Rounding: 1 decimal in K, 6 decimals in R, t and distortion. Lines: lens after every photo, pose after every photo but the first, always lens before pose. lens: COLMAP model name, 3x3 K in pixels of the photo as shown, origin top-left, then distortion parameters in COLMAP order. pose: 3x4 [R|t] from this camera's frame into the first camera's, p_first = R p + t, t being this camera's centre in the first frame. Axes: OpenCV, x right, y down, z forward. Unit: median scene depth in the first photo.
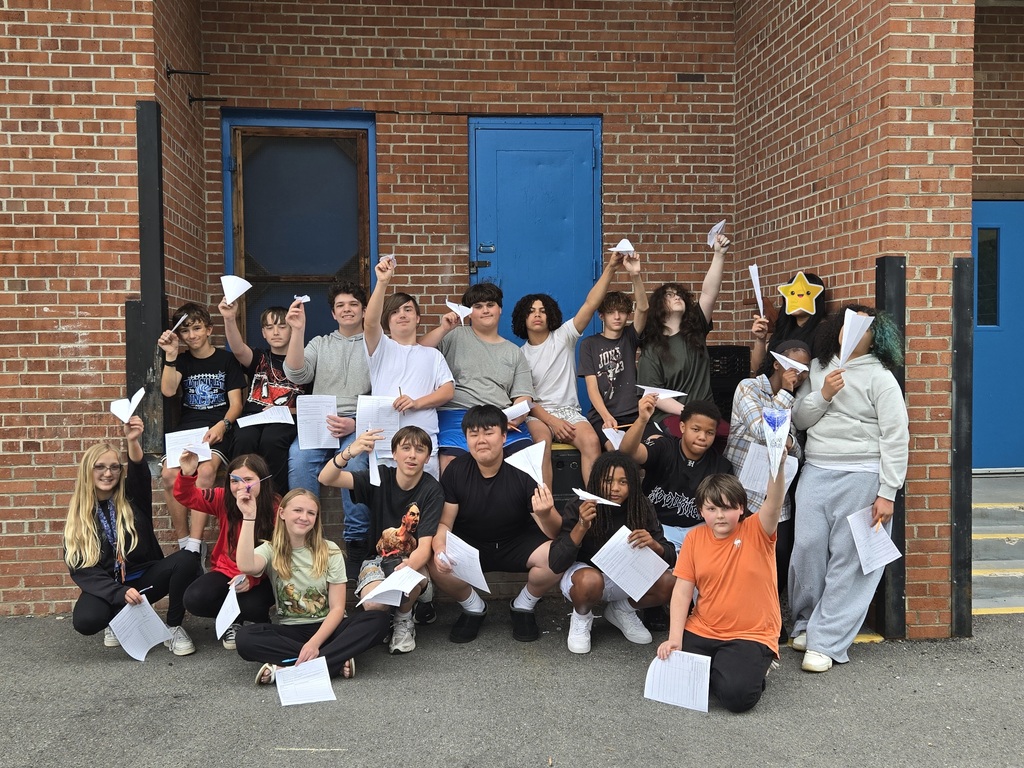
lens RADIAL K [[1075.0, 0, 508.3], [0, 1075.0, 383.1], [0, 0, 1]] dist [0.088353, 0.000000]
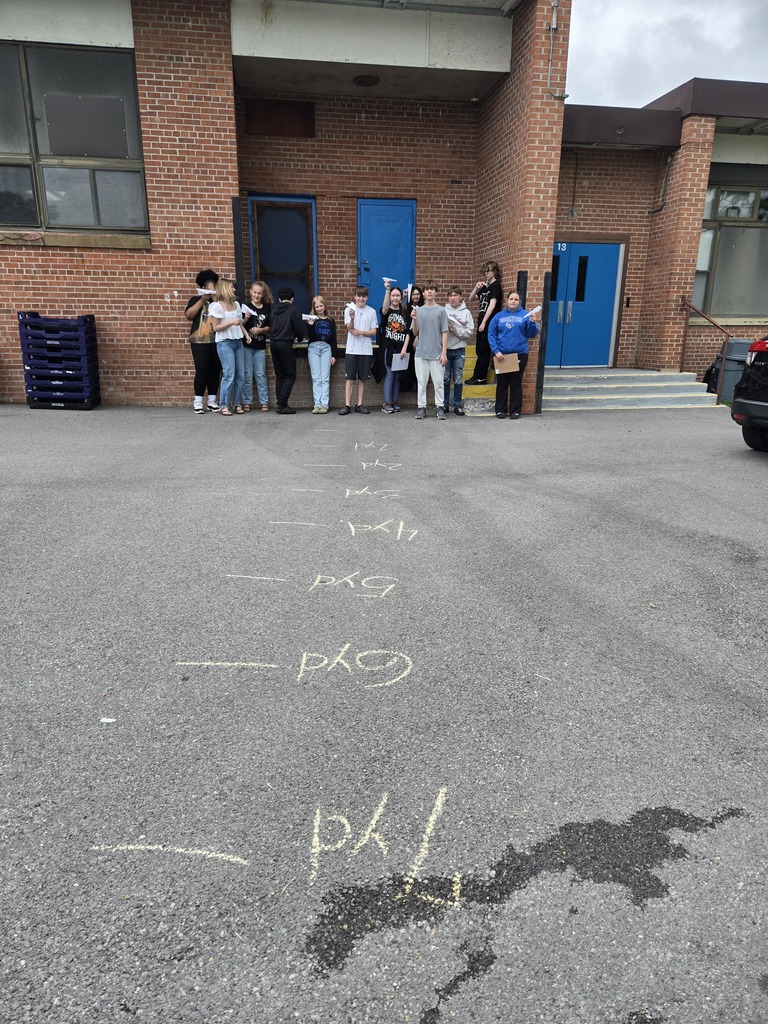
lens RADIAL K [[692.1, 0, 383.5], [0, 692.1, 523.0], [0, 0, 1]] dist [0.052935, -0.019691]
pose [[0.998144, -0.000560, 0.060887, -0.071958], [-0.014346, 0.969643, 0.244104, 0.051483], [-0.059176, -0.244524, 0.967836, -0.576478]]
